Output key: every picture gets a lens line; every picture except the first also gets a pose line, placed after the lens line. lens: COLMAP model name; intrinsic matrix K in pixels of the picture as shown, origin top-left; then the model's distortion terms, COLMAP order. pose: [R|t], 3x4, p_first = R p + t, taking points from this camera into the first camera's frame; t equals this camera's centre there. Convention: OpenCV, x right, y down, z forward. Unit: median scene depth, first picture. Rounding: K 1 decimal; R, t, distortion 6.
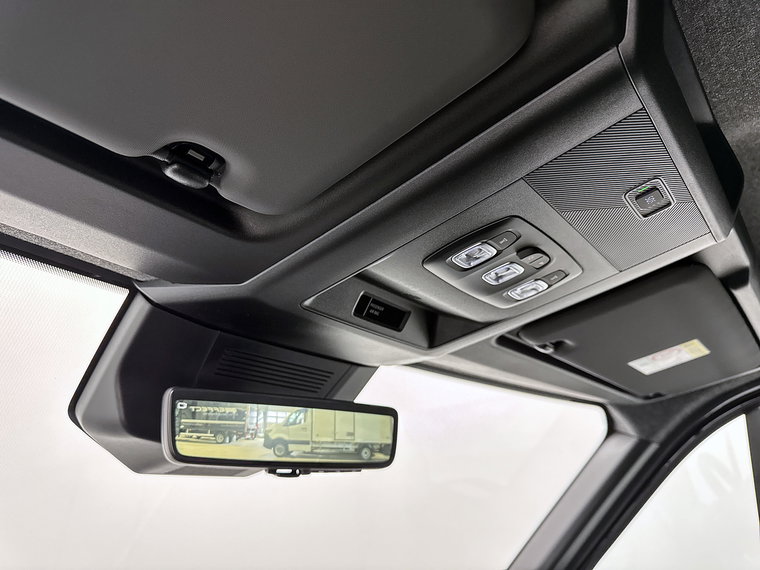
lens RADIAL K [[532.3, 0, 380.0], [0, 532.3, 285.0], [0, 0, 1]] dist [0.082992, -0.185580]
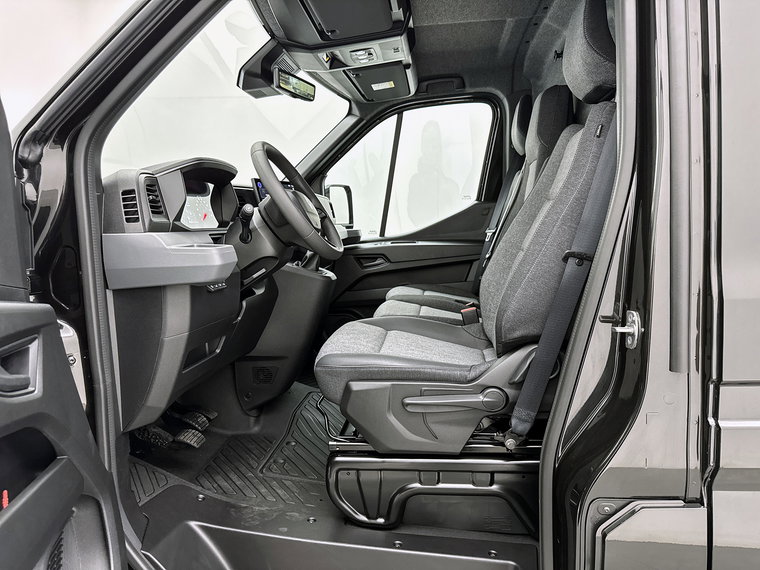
lens RADIAL K [[532.3, 0, 380.0], [0, 532.3, 285.0], [0, 0, 1]] dist [0.082992, -0.185580]
pose [[0.834867, -0.015365, 0.550237, -1.724035], [-0.260568, 0.869488, 0.419637, -0.230673], [-0.484872, -0.493715, 0.721903, -2.589575]]
